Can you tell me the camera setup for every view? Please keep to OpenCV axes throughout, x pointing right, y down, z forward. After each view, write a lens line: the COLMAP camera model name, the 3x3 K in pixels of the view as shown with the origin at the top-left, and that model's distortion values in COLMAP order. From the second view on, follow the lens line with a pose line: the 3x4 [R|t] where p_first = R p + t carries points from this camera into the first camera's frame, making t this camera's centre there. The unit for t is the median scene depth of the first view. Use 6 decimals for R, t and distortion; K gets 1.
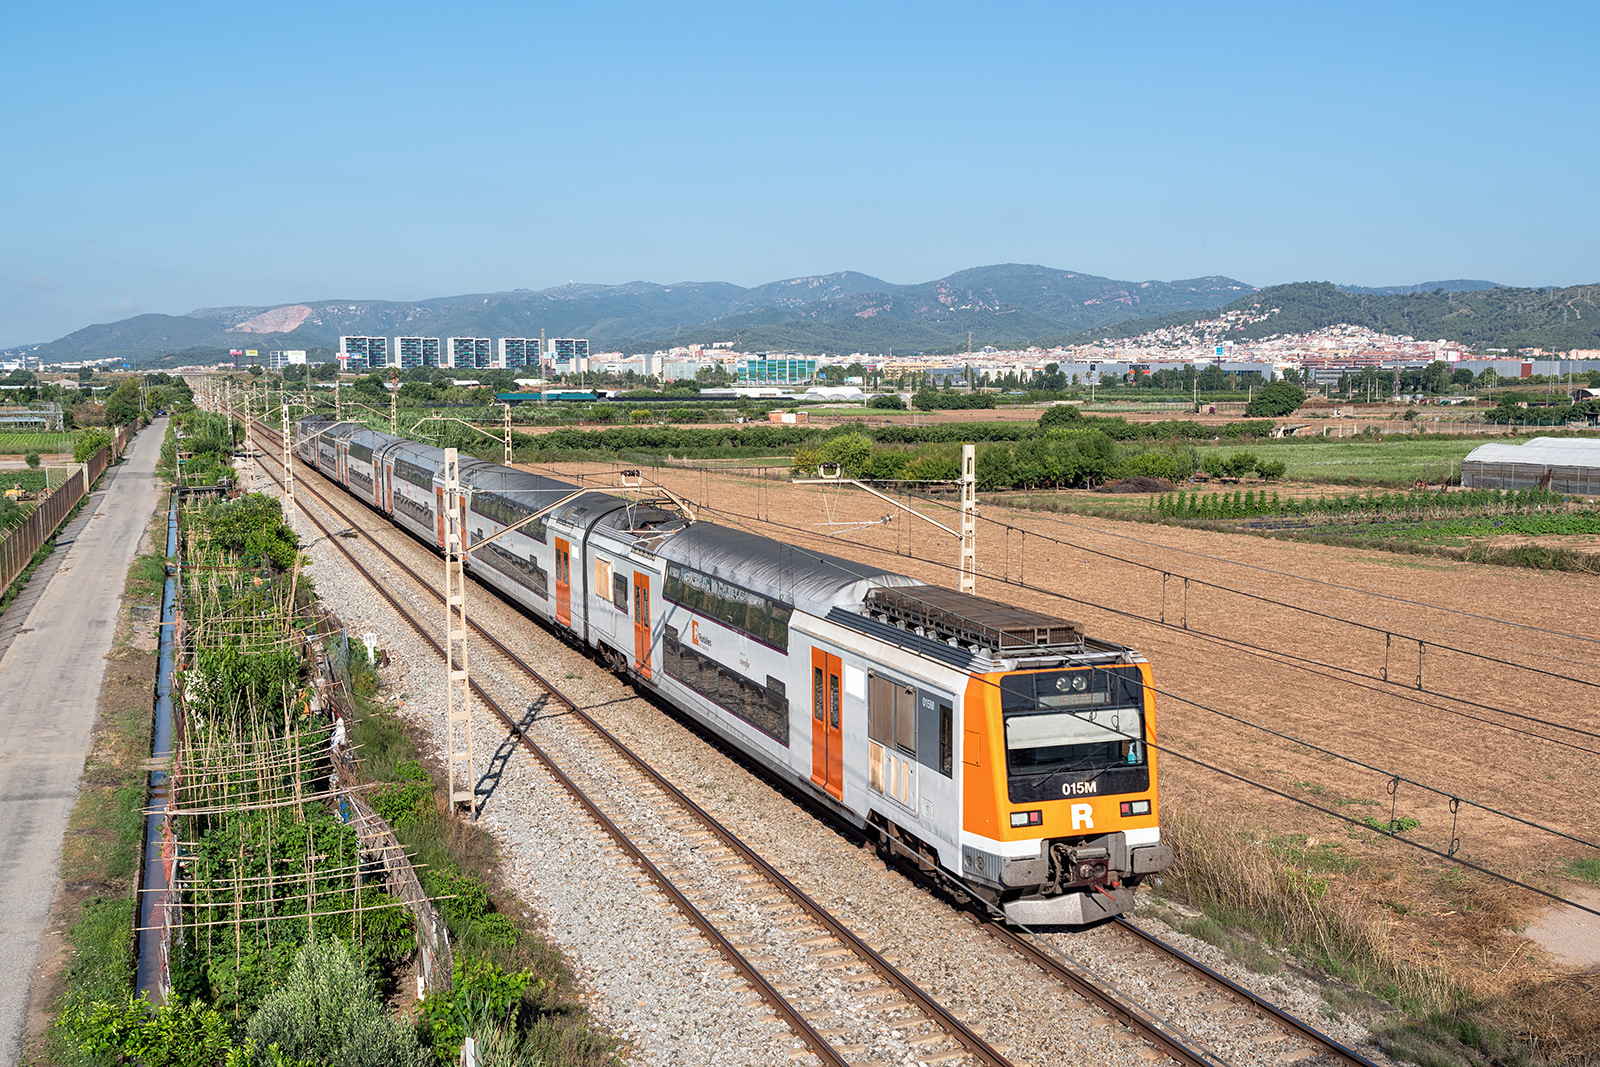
lens RADIAL K [[1614.8, 0, 796.5], [0, 1614.8, 535.3], [0, 0, 1]] dist [-0.002442, 0.000000]
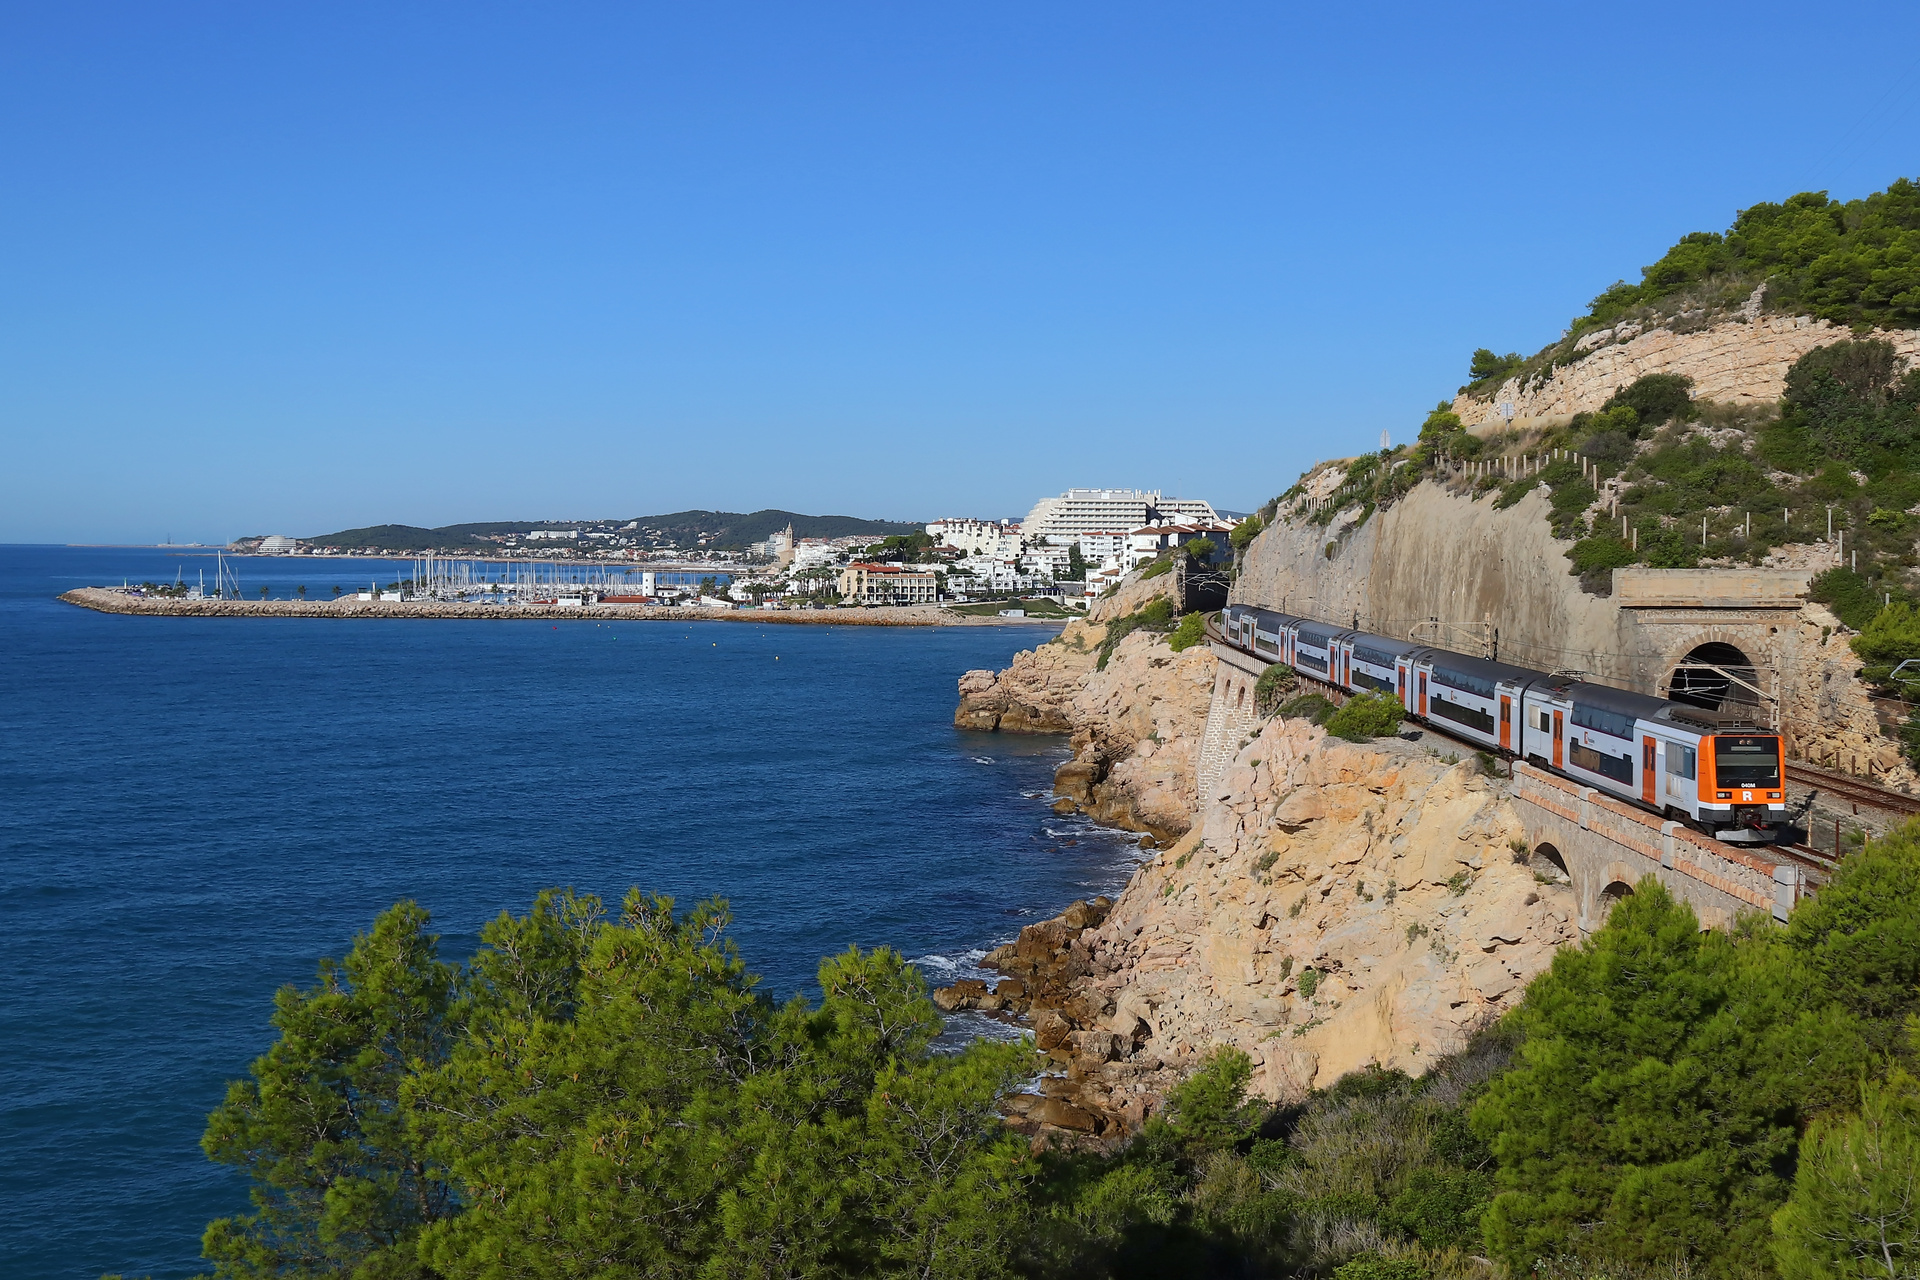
lens RADIAL K [[2120.0, 0, 961.3], [0, 2120.0, 635.7], [0, 0, 1]] dist [-0.020528, 0.000000]
pose [[0.937780, 0.024993, -0.346330, 0.105520], [-0.044204, 0.997884, -0.047683, 0.089764], [0.344405, 0.060025, 0.936900, -1.595797]]
